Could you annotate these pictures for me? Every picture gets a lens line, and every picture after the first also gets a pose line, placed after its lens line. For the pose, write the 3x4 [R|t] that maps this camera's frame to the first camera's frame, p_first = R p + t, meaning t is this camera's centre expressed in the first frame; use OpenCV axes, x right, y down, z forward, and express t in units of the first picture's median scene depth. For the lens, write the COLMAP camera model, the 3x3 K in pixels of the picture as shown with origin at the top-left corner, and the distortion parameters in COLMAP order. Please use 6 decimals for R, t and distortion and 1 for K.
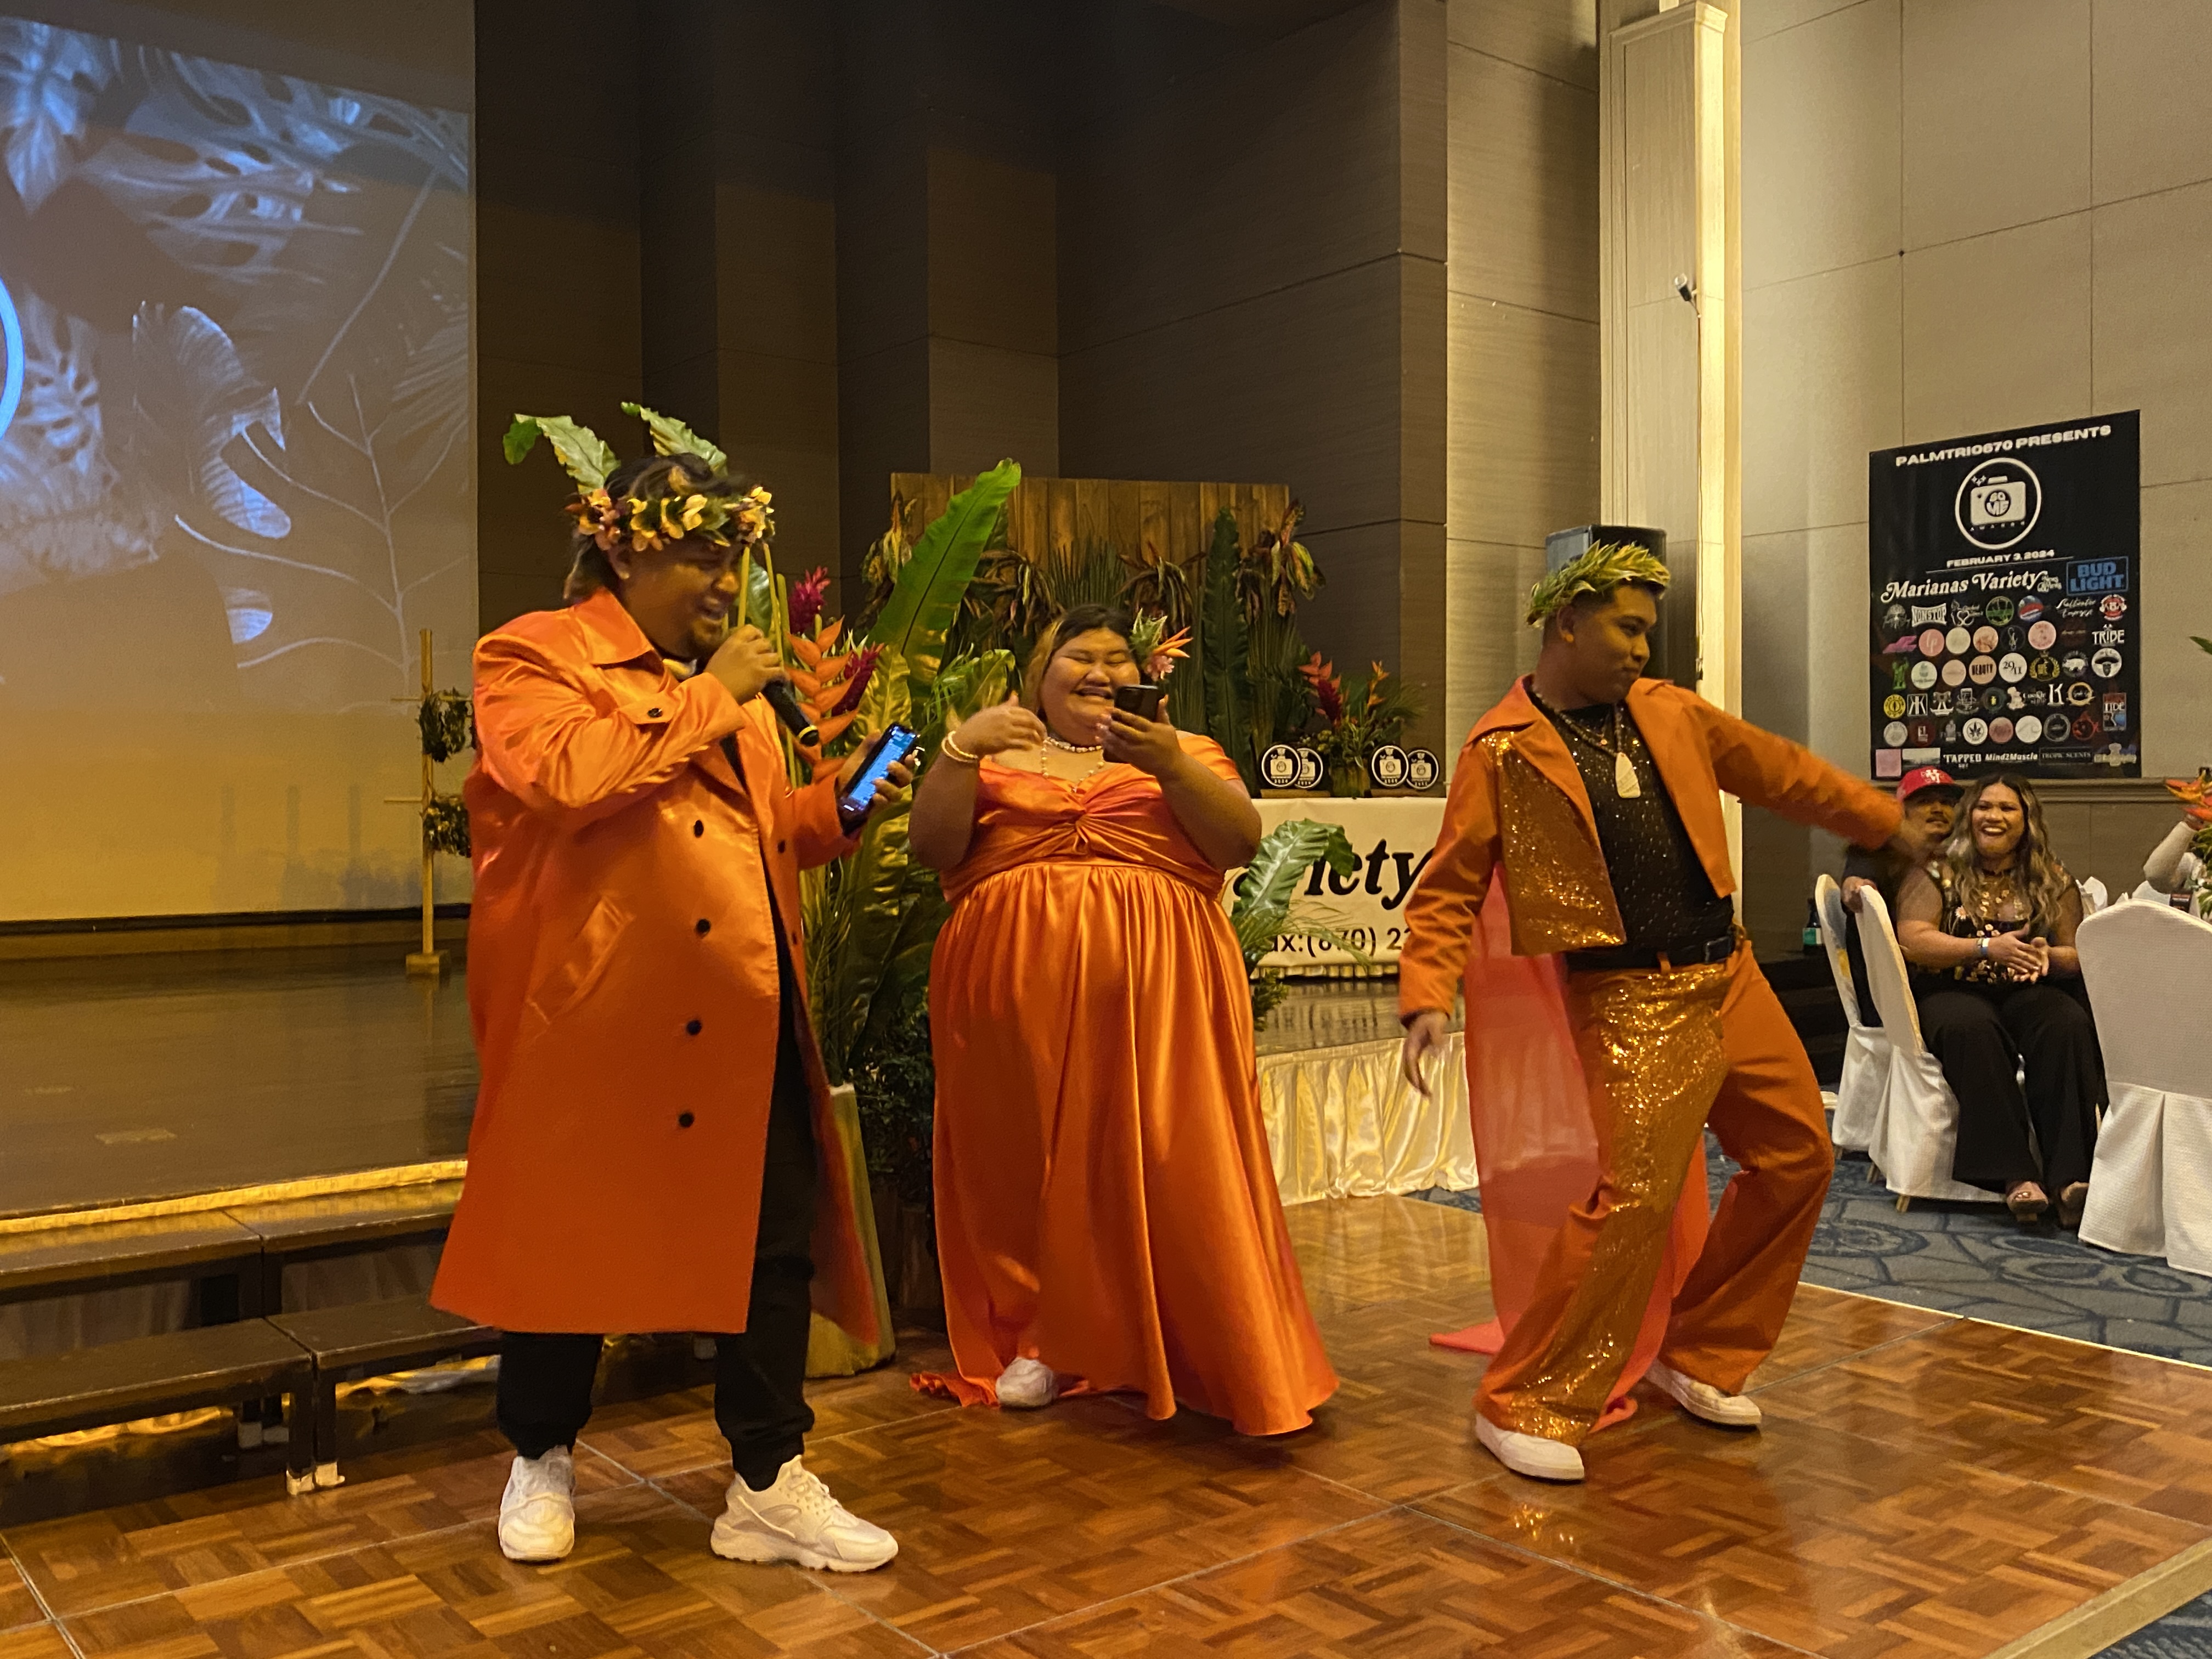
lens RADIAL K [[1977.9, 0, 1106.1], [0, 1977.9, 800.8], [0, 0, 1]] dist [0.062030, -0.063657]
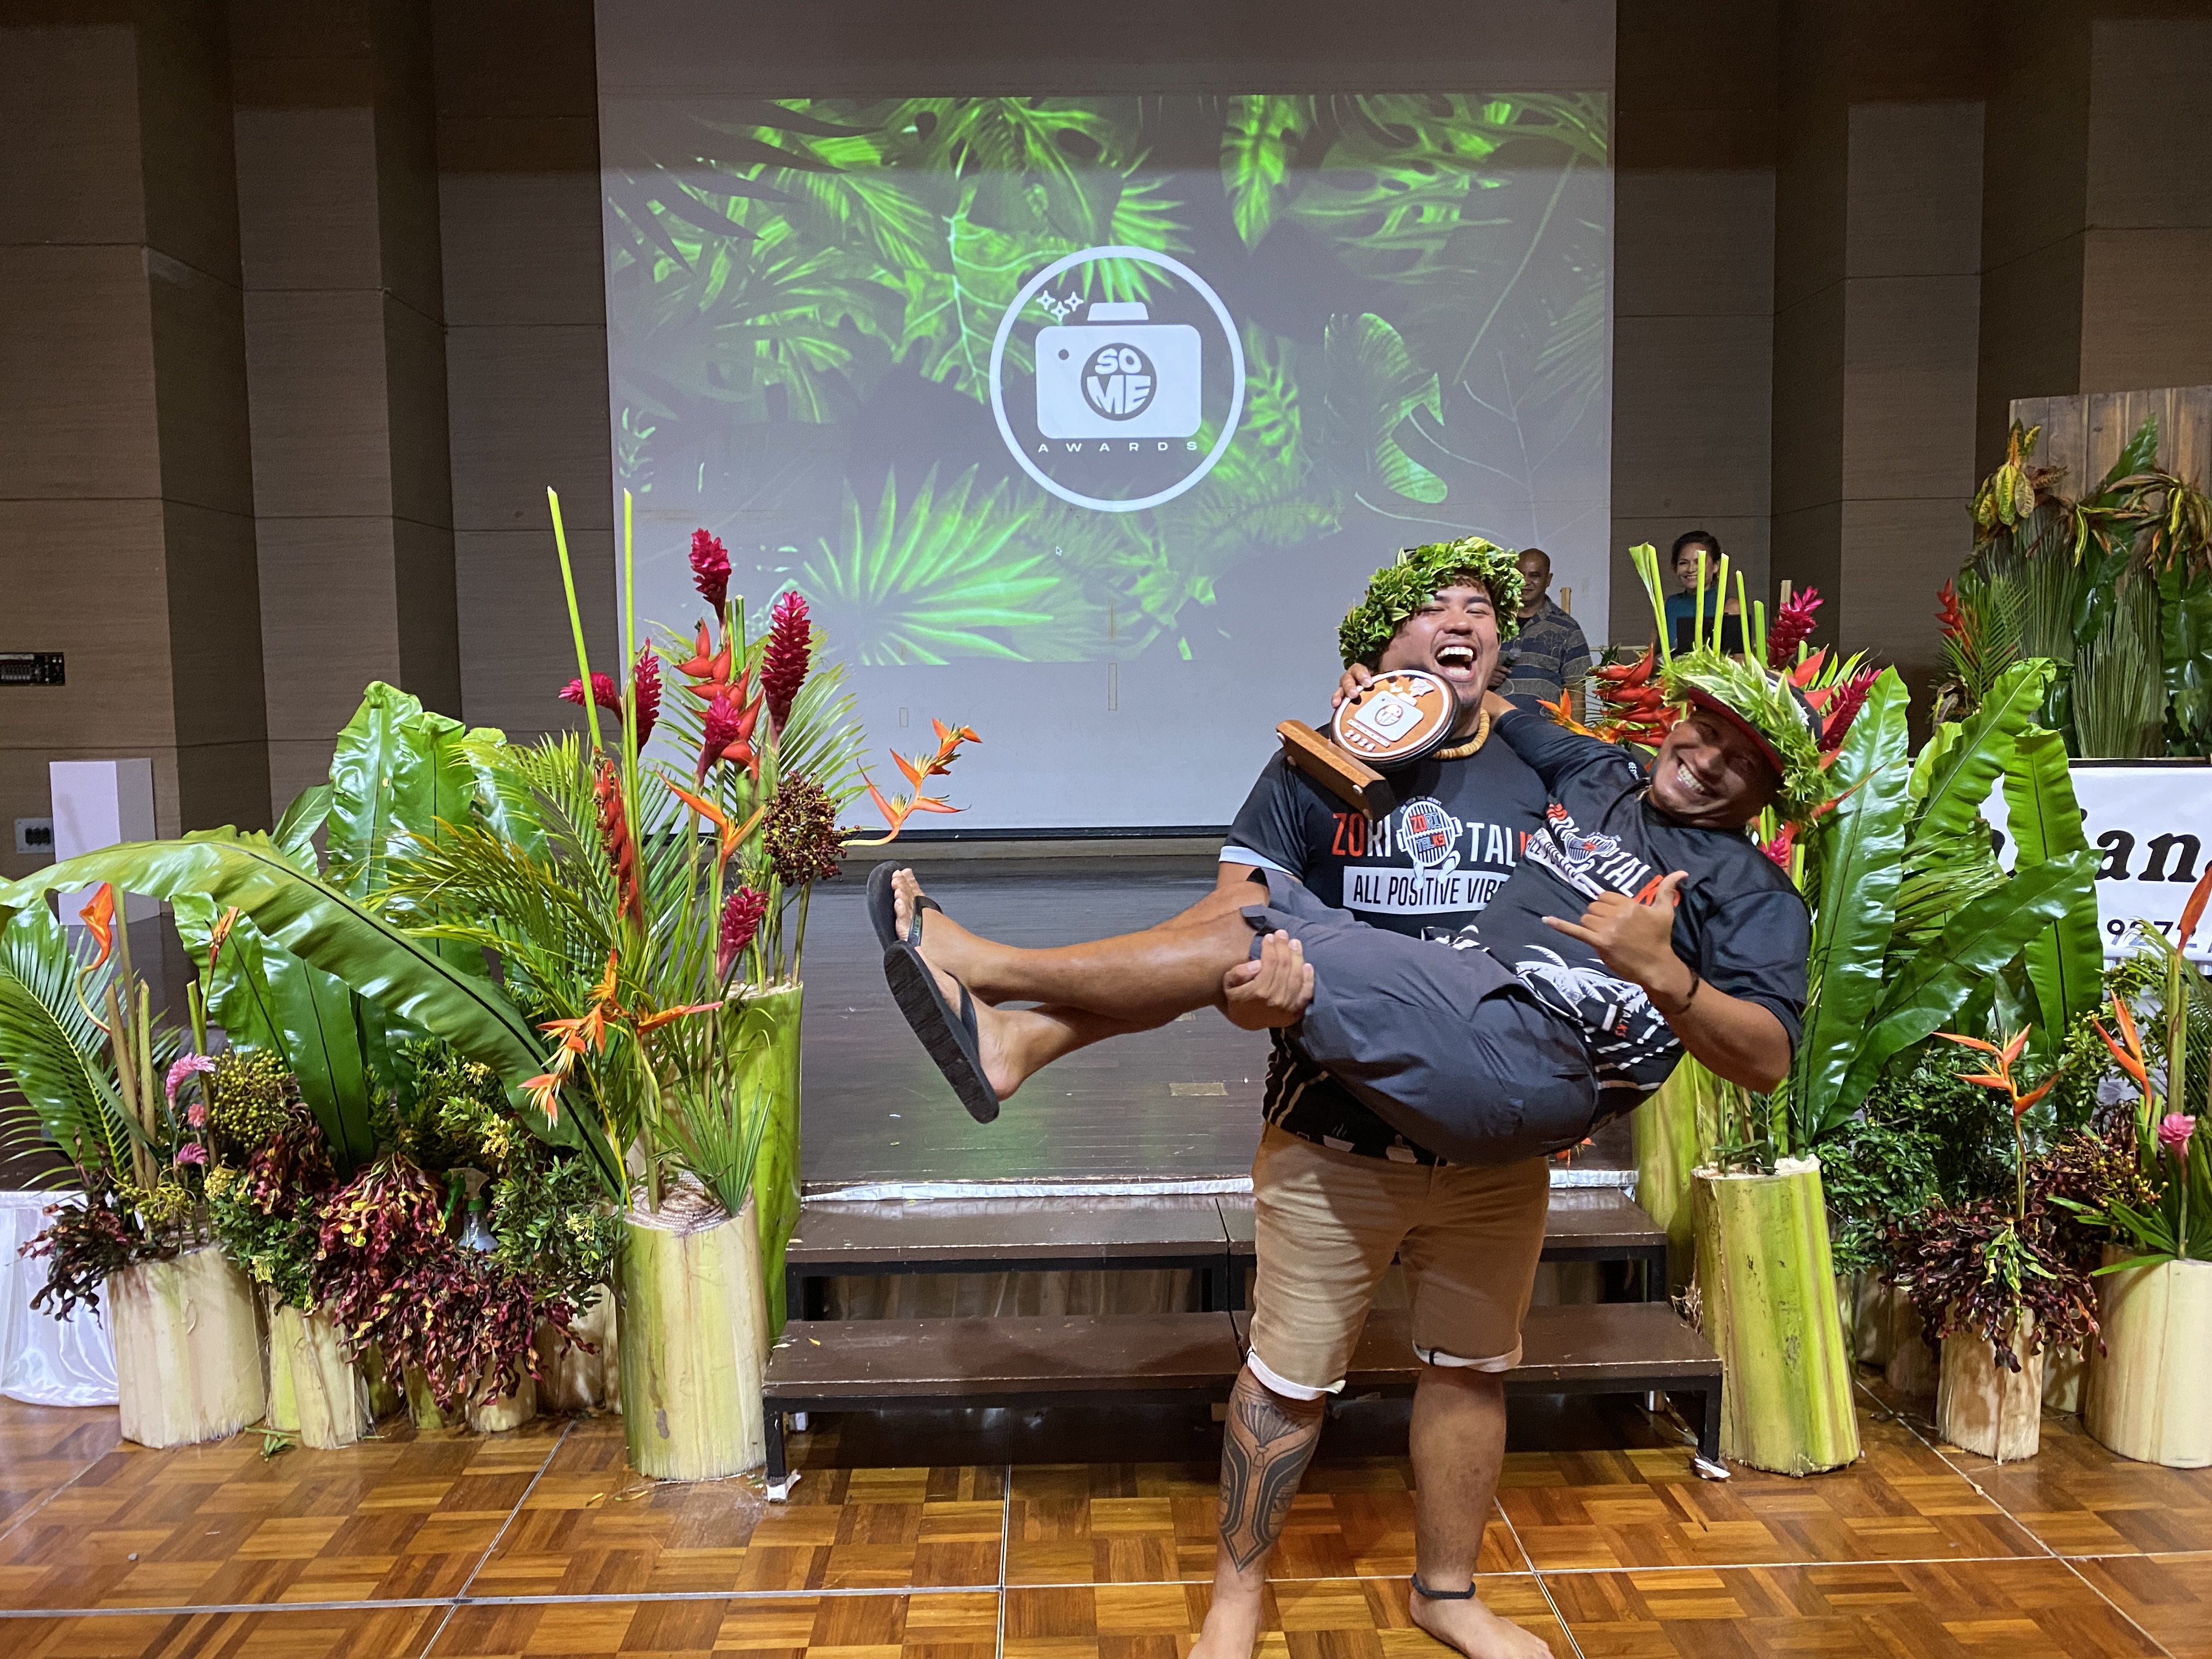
lens RADIAL K [[1701.3, 0, 1110.6], [0, 1701.3, 818.9], [0, 0, 1]] dist [0.018479, -0.013158]
pose [[0.804582, 0.042532, -0.592316, 0.034302], [0.011633, 0.996112, 0.087329, -0.042772], [0.593727, -0.077154, 0.800959, 0.086810]]
